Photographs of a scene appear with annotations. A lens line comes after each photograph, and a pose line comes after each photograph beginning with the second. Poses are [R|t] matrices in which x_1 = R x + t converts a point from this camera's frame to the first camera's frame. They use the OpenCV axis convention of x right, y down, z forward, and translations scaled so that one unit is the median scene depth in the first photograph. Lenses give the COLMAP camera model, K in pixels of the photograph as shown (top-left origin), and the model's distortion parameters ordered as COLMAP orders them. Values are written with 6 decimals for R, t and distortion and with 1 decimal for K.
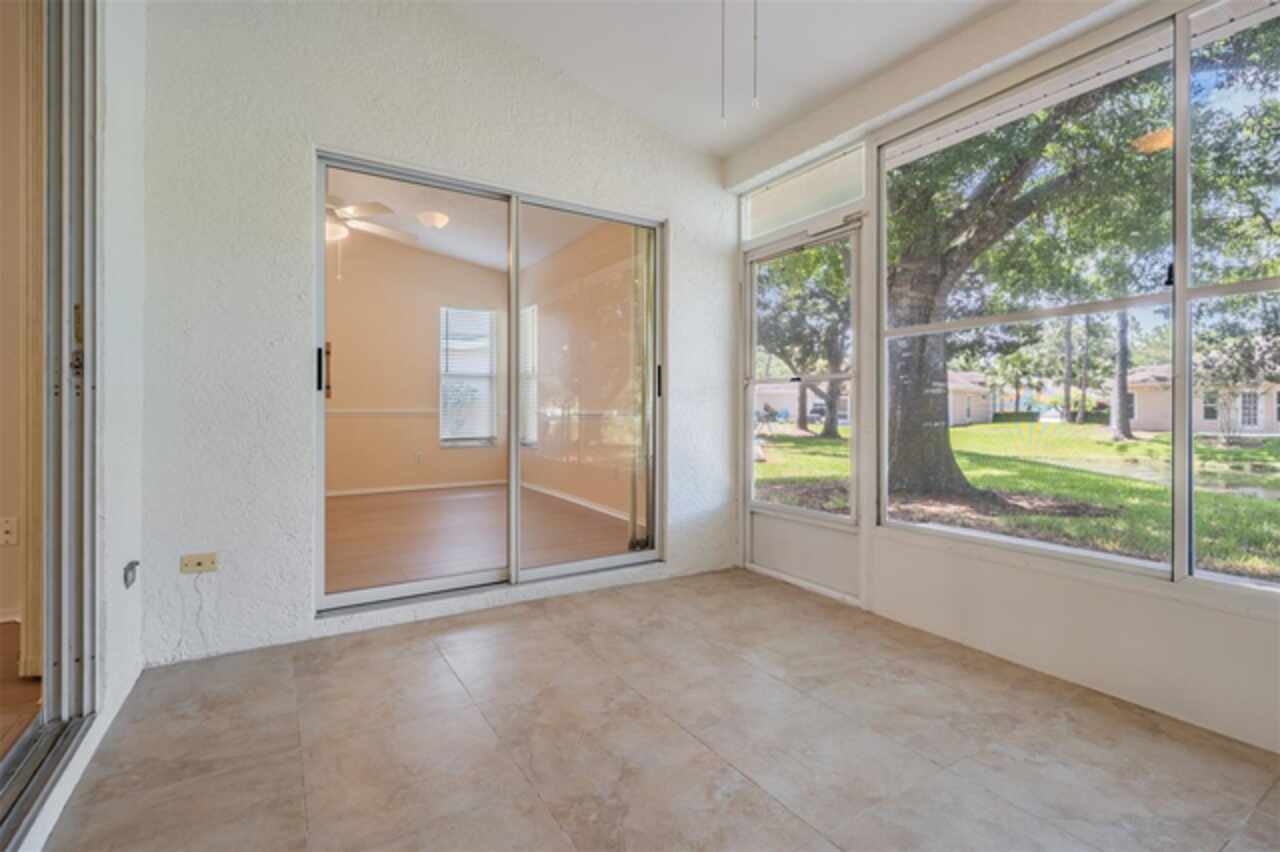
lens RADIAL K [[574.2, 0, 633.6], [0, 574.2, 410.8], [0, 0, 1]] dist [0.000896, 0.000360]
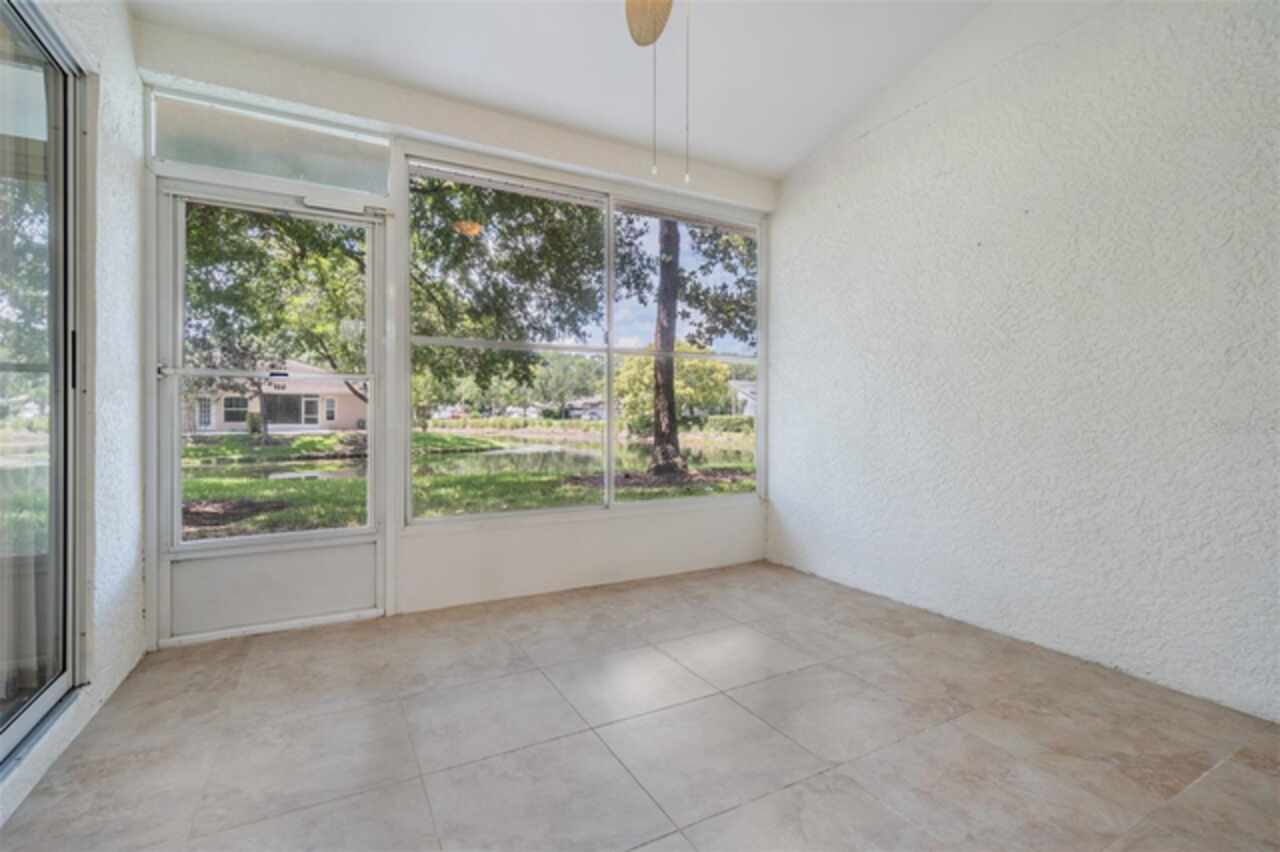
lens RADIAL K [[574.2, 0, 633.6], [0, 574.2, 410.8], [0, 0, 1]] dist [0.000896, 0.000360]
pose [[0.070856, 0.005631, 0.997471, -0.527827], [-0.001279, 0.999984, -0.005554, 0.000482], [-0.997486, -0.000883, 0.070862, 0.489989]]
